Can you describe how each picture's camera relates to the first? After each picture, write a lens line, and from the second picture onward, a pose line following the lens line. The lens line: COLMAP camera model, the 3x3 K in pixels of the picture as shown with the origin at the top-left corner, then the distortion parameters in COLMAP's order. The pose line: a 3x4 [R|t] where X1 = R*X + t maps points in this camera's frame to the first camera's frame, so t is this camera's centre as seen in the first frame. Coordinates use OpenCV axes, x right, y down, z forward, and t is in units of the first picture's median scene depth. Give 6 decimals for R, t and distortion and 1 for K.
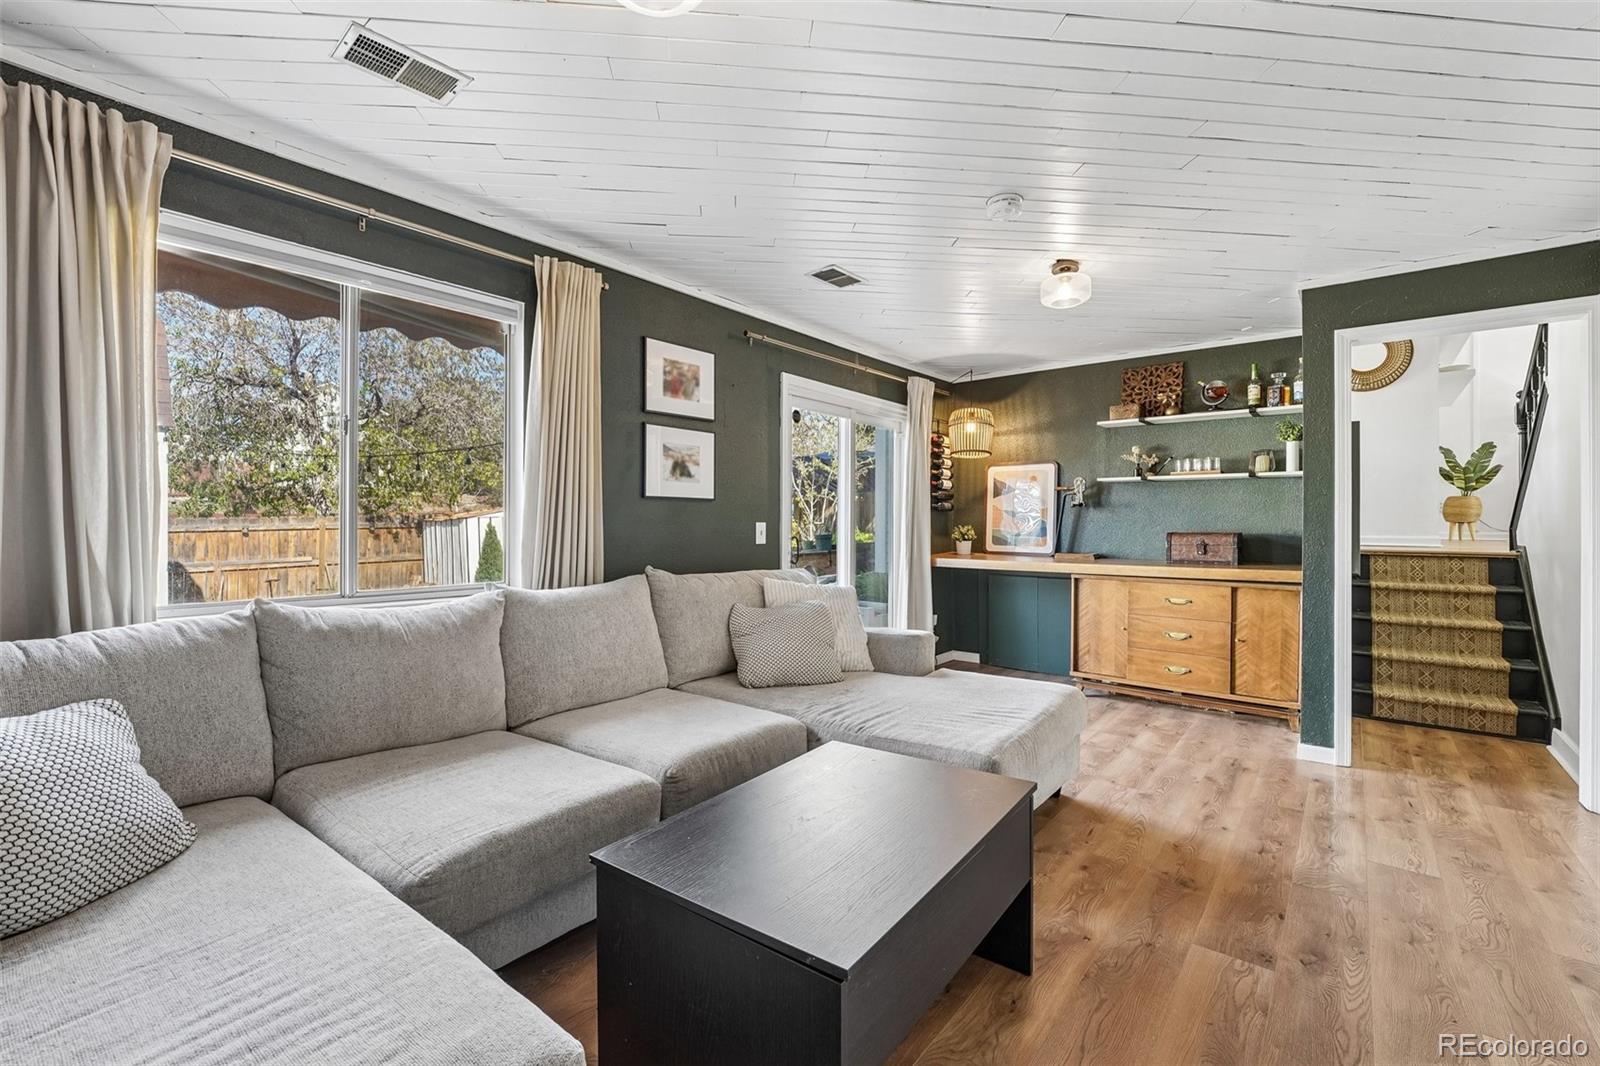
lens RADIAL K [[713.6, 0, 789.8], [0, 713.6, 518.1], [0, 0, 1]] dist [-0.012259, -0.000143]
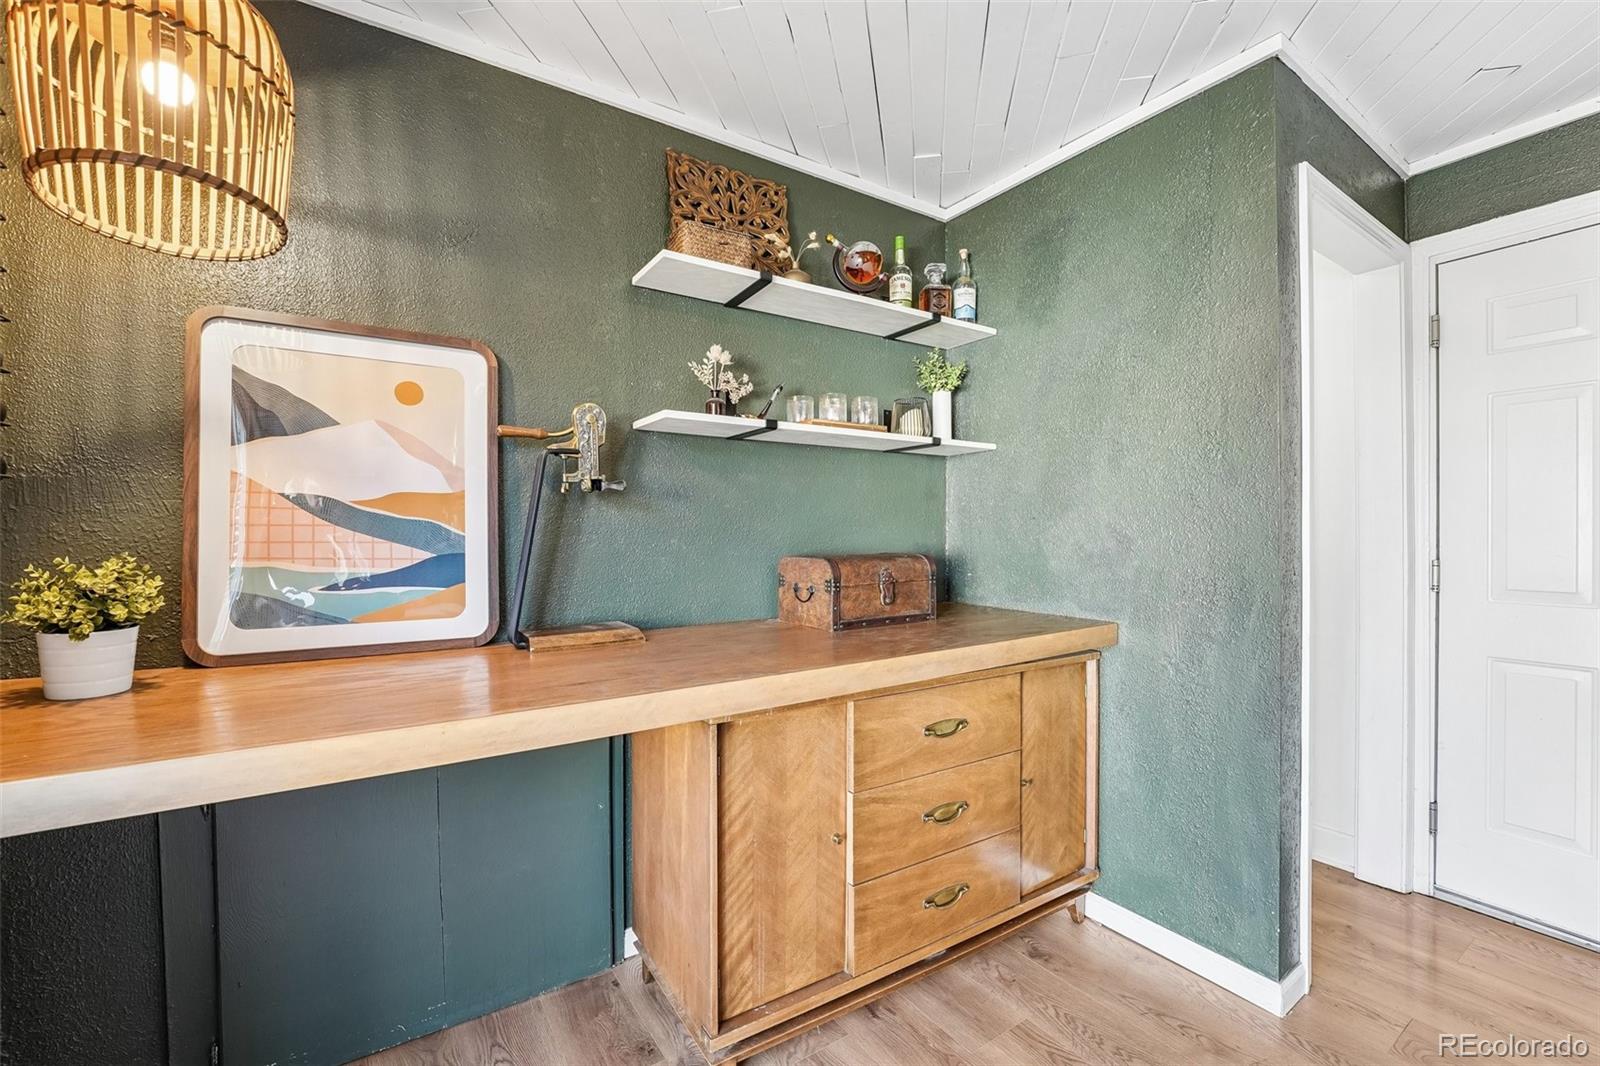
lens RADIAL K [[666.2, 0, 800.0], [0, 666.2, 536.2], [0, 0, 1]] dist [-0.023639, 0.002897]
pose [[0.299231, -0.005323, 0.954166, 0.140050], [0.004805, 0.999980, 0.004072, 0.005339], [-0.954169, 0.003366, 0.299250, 0.835256]]
